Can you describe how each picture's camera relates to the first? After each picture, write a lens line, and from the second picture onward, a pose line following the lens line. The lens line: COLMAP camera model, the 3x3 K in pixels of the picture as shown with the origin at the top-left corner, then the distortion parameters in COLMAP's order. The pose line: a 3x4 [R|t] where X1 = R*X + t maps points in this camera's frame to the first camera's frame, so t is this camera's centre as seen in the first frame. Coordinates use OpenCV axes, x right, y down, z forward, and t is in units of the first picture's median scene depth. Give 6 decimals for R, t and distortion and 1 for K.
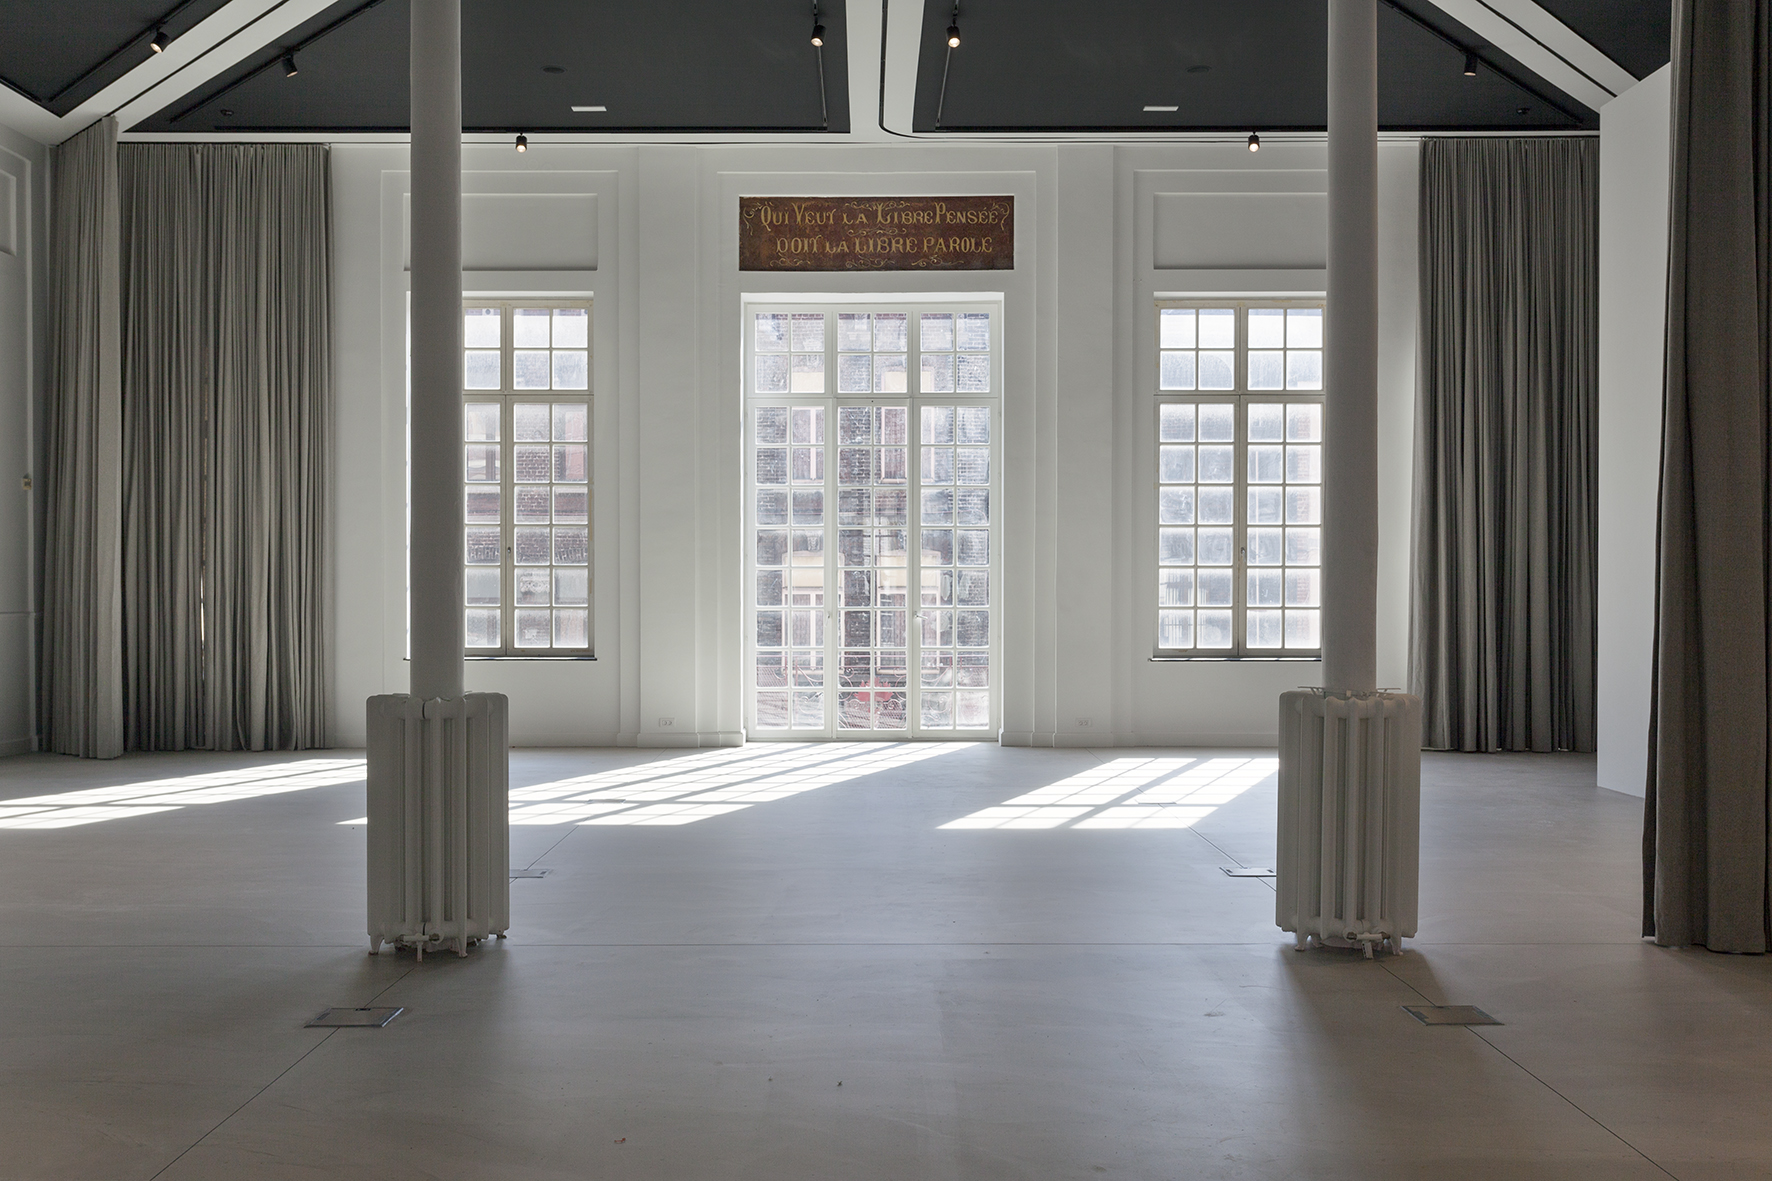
lens RADIAL K [[1835.2, 0, 884.1], [0, 1835.2, 586.2], [0, 0, 1]] dist [0.010731, 0.000000]
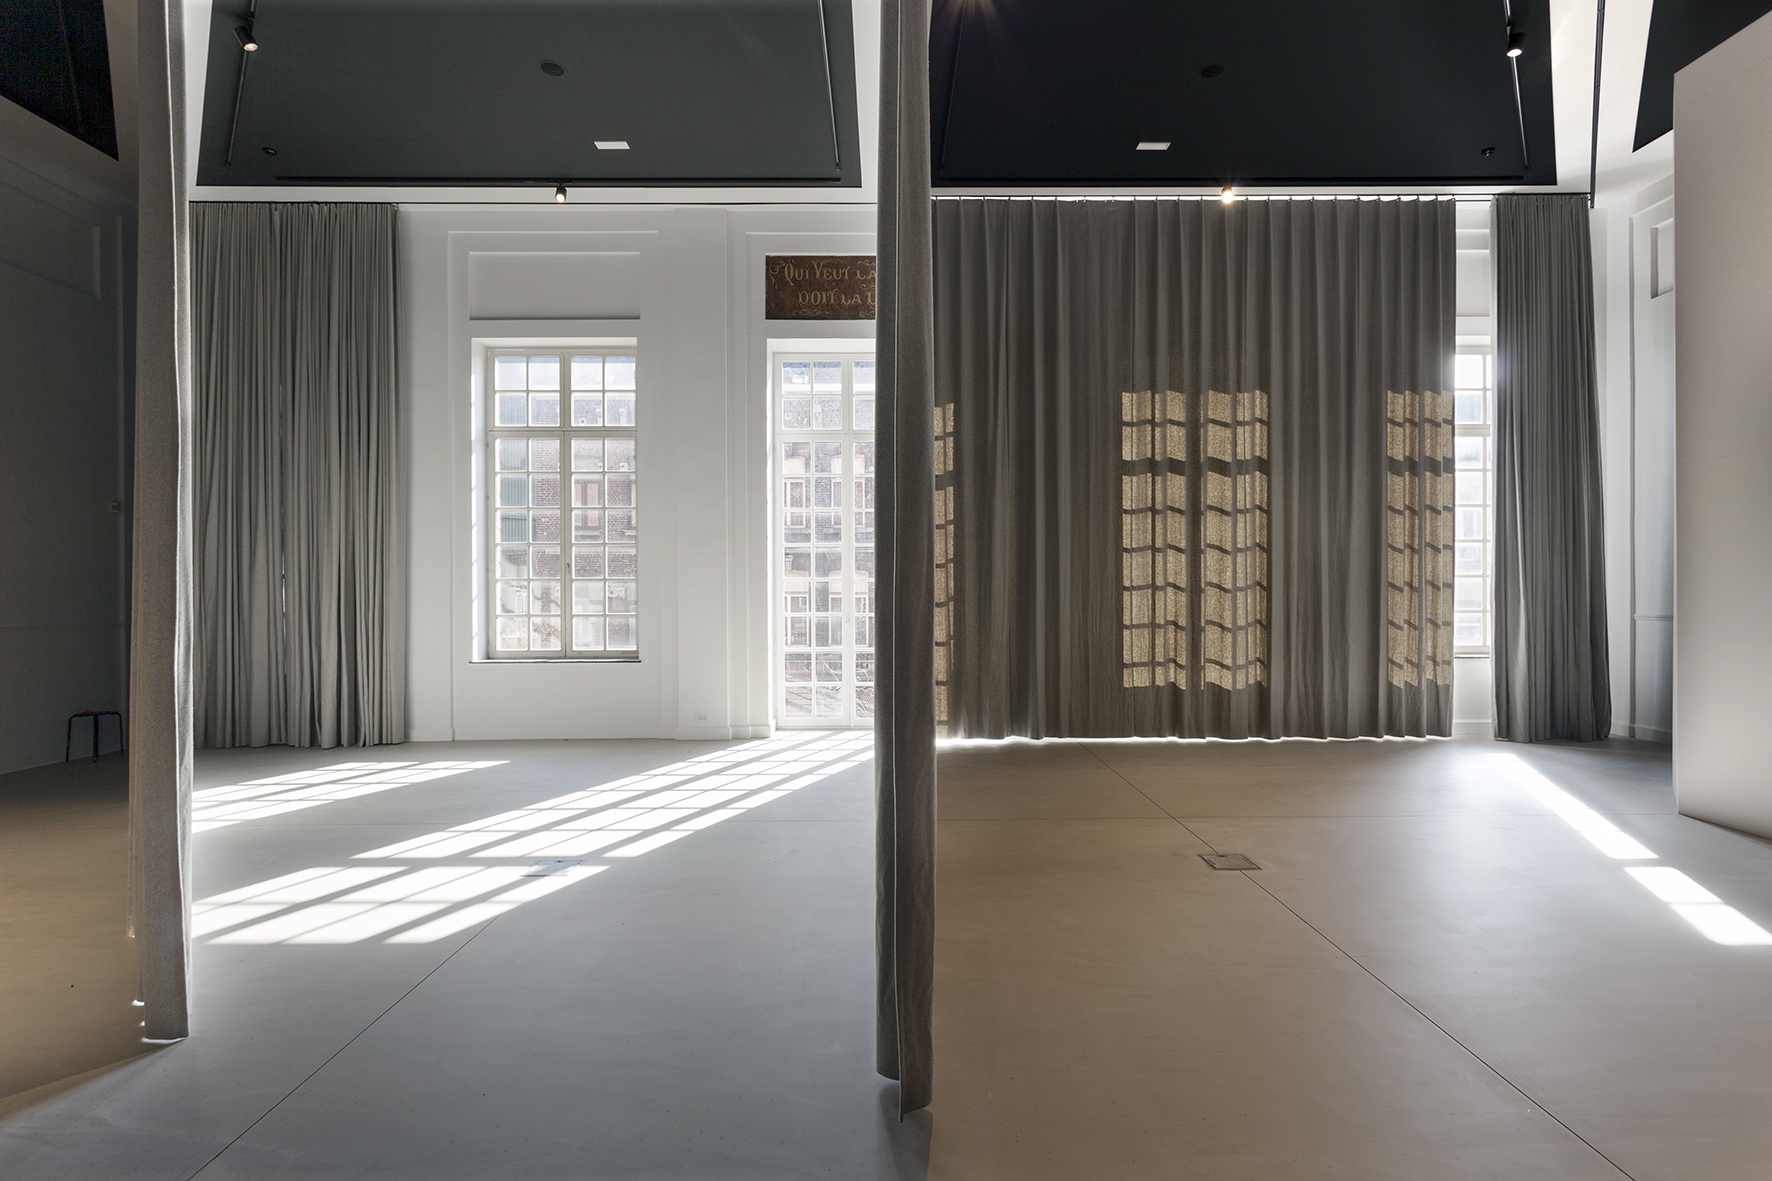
lens RADIAL K [[838.7, 0, 881.9], [0, 838.7, 595.1], [0, 0, 1]] dist [-0.000954, 0.000007]
pose [[0.999685, -0.005927, -0.024389, 0.005020], [0.005900, 0.999982, -0.001194, 0.000363], [0.024396, 0.001050, 0.999702, 0.478914]]
